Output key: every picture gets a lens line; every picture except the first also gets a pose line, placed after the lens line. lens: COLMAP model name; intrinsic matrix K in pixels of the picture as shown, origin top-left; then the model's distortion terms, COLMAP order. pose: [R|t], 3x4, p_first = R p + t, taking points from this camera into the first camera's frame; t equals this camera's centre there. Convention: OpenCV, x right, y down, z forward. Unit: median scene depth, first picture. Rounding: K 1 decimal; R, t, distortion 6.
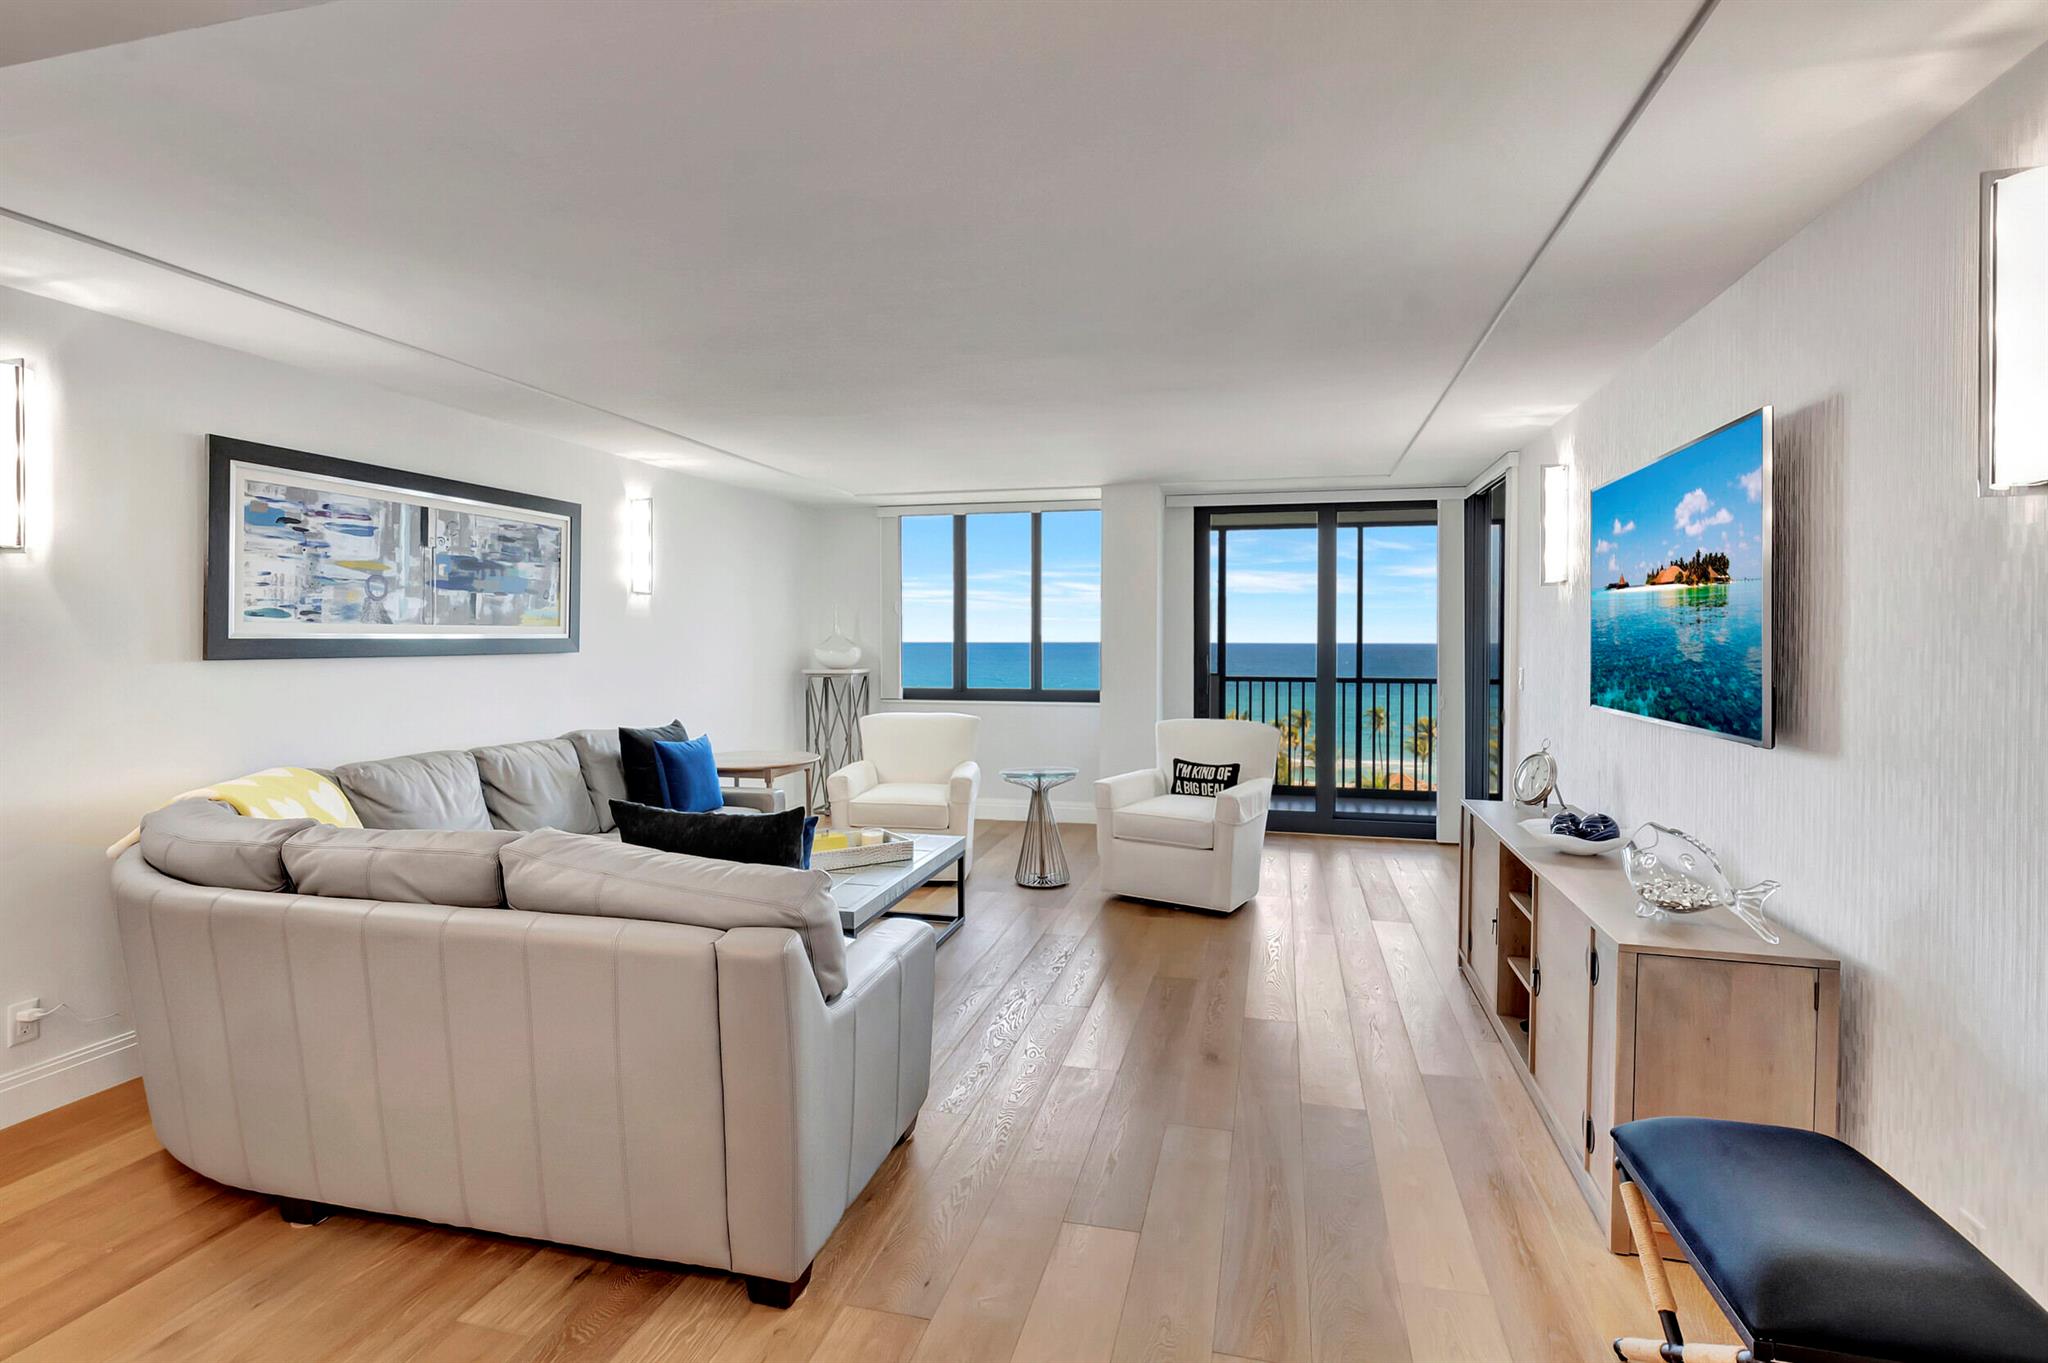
lens RADIAL K [[1033.9, 0, 1027.5], [0, 1033.9, 650.9], [0, 0, 1]] dist [-0.019028, 0.000948]
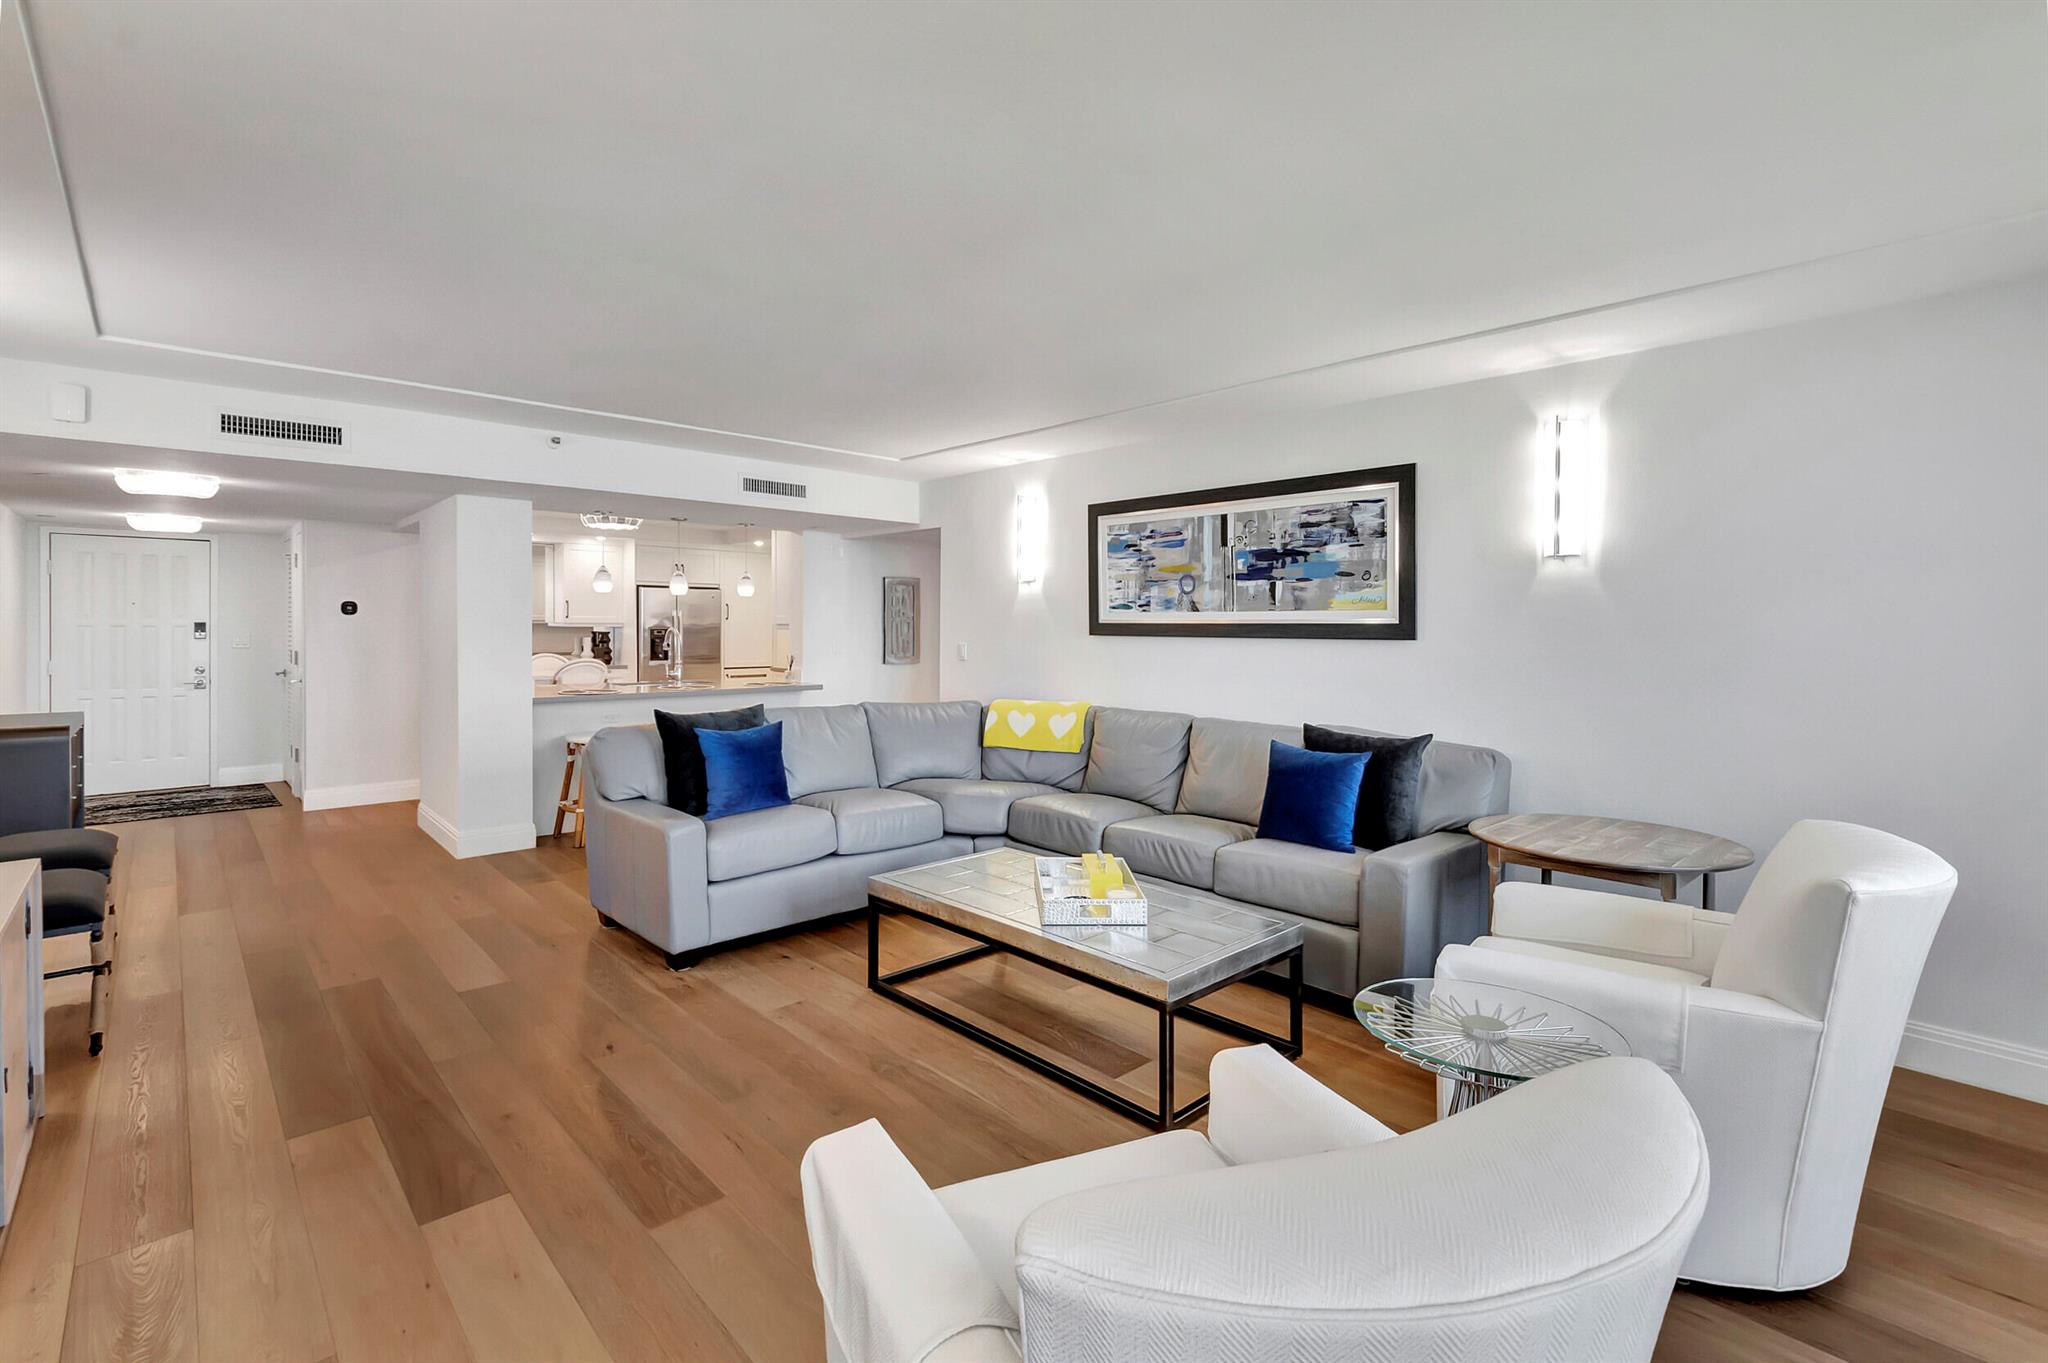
lens RADIAL K [[919.7, 0, 1032.4], [0, 919.7, 664.7], [0, 0, 1]] dist [-0.001435, -0.000234]
pose [[-0.547266, 0.028723, -0.836466, 0.407216], [-0.018921, 0.998731, 0.046674, -0.008565], [0.836745, 0.041370, -0.546028, 1.281914]]
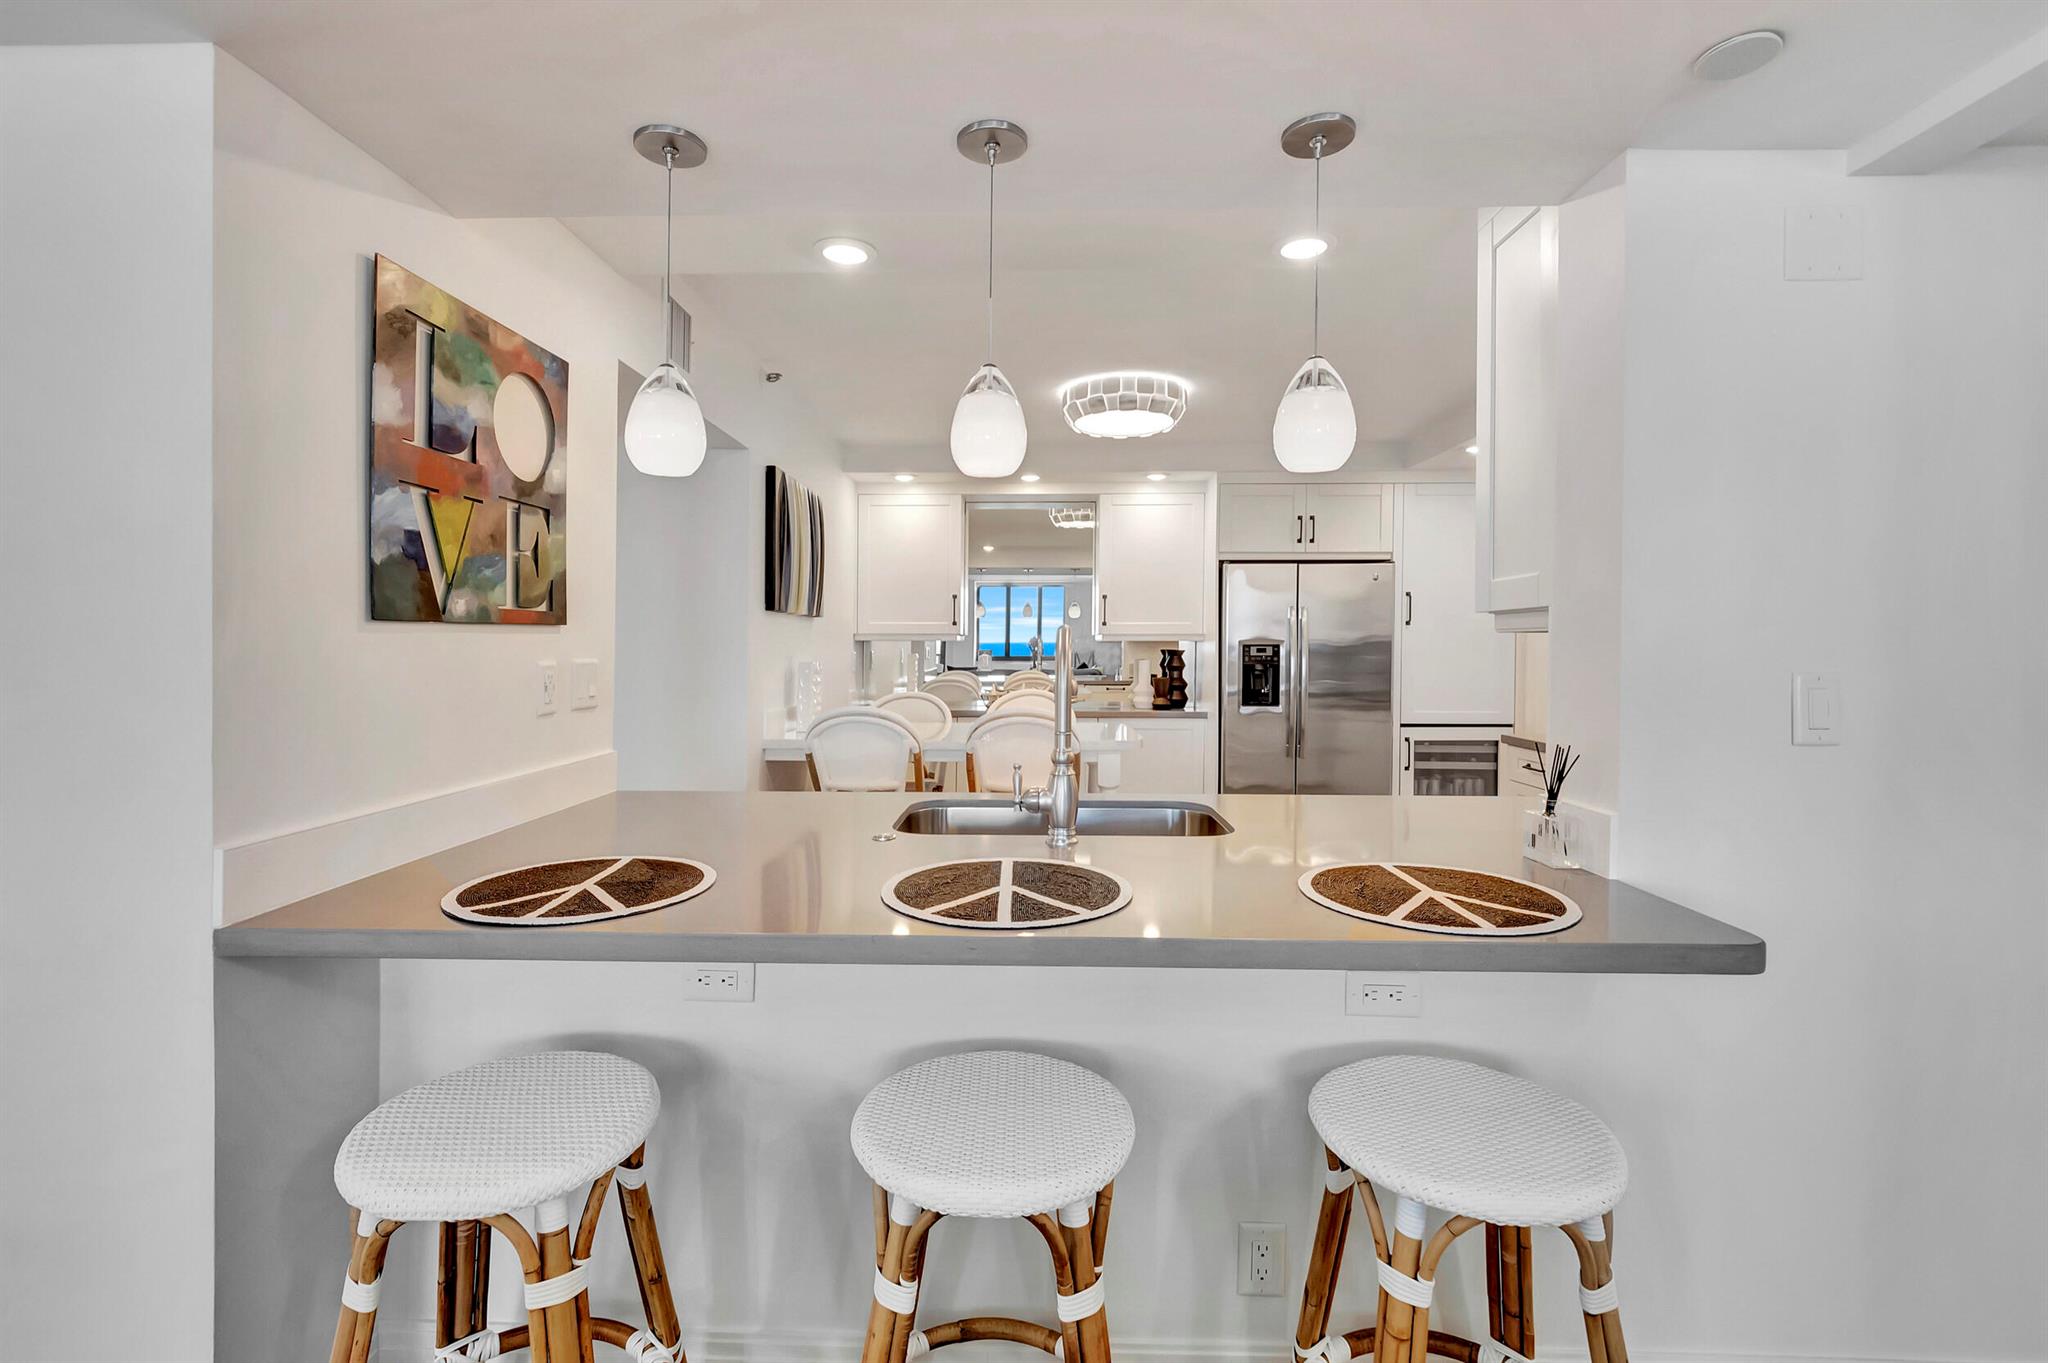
lens RADIAL K [[919.7, 0, 1006.7], [0, 919.7, 677.1], [0, 0, 1]] dist [-0.001435, -0.000234]
pose [[-0.979611, 0.007899, -0.200749, -0.384778], [-0.000952, 0.999033, 0.043955, 0.015505], [0.200902, 0.043250, -0.978656, 0.401071]]
